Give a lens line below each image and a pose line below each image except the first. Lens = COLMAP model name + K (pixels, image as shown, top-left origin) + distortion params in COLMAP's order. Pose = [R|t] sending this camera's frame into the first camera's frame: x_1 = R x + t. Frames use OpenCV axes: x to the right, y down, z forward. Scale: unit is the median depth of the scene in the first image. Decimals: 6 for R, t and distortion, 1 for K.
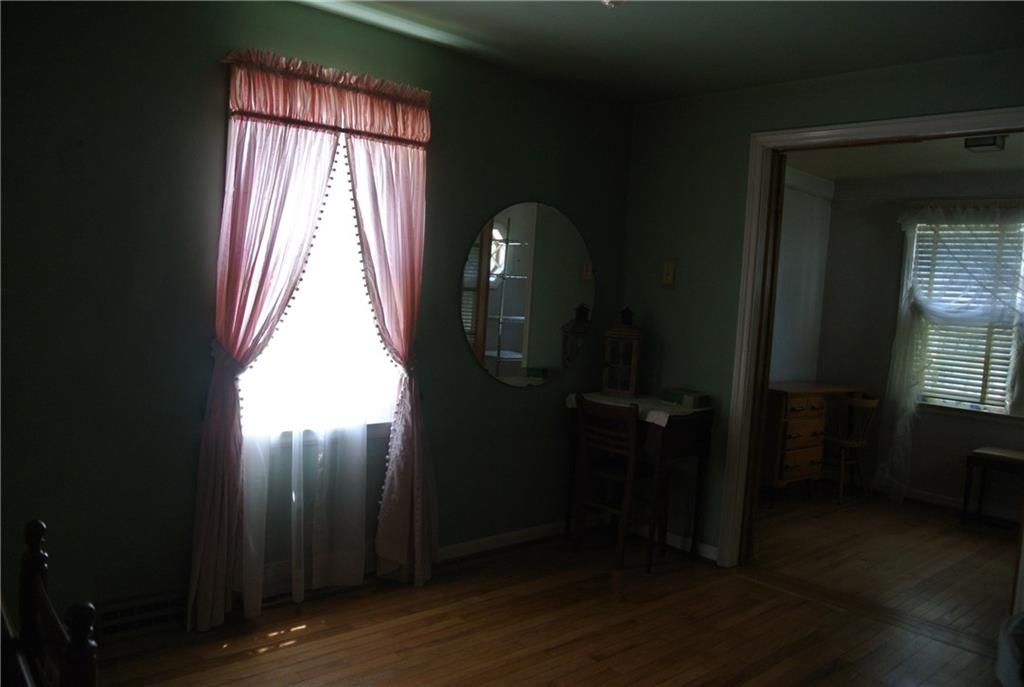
lens RADIAL K [[817.4, 0, 506.5], [0, 817.4, 344.8], [0, 0, 1]] dist [-0.065473, 0.007081]
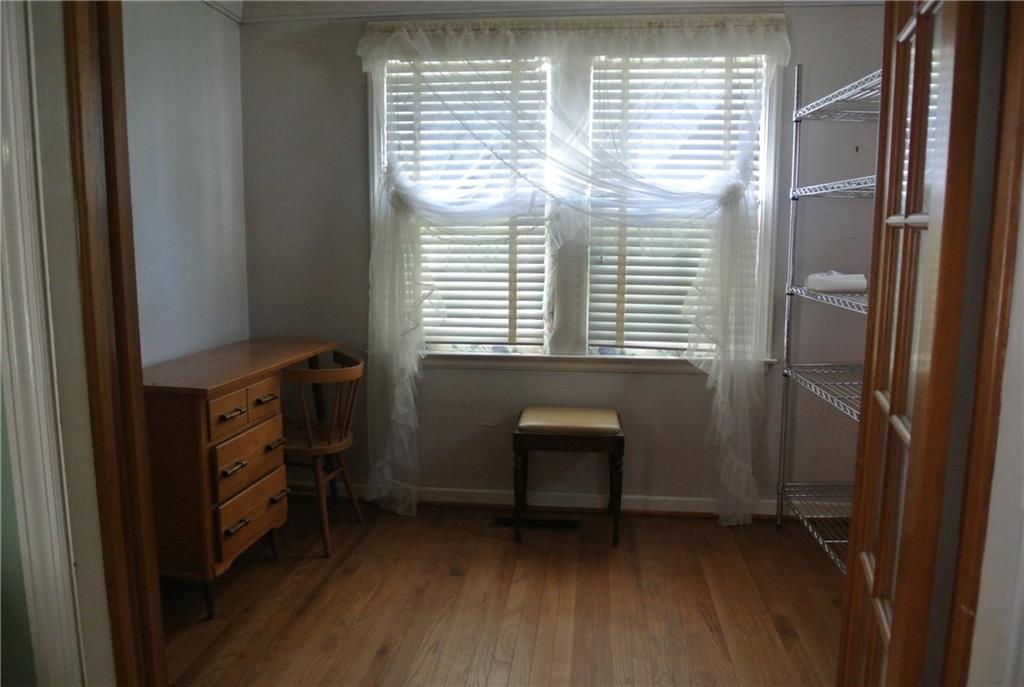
lens RADIAL K [[817.4, 0, 506.5], [0, 817.4, 344.8], [0, 0, 1]] dist [-0.065473, 0.007081]
pose [[0.758290, -0.150940, 0.634203, 0.172724], [0.087991, 0.987622, 0.129846, -0.011902], [-0.645951, -0.042657, 0.762186, 0.496860]]
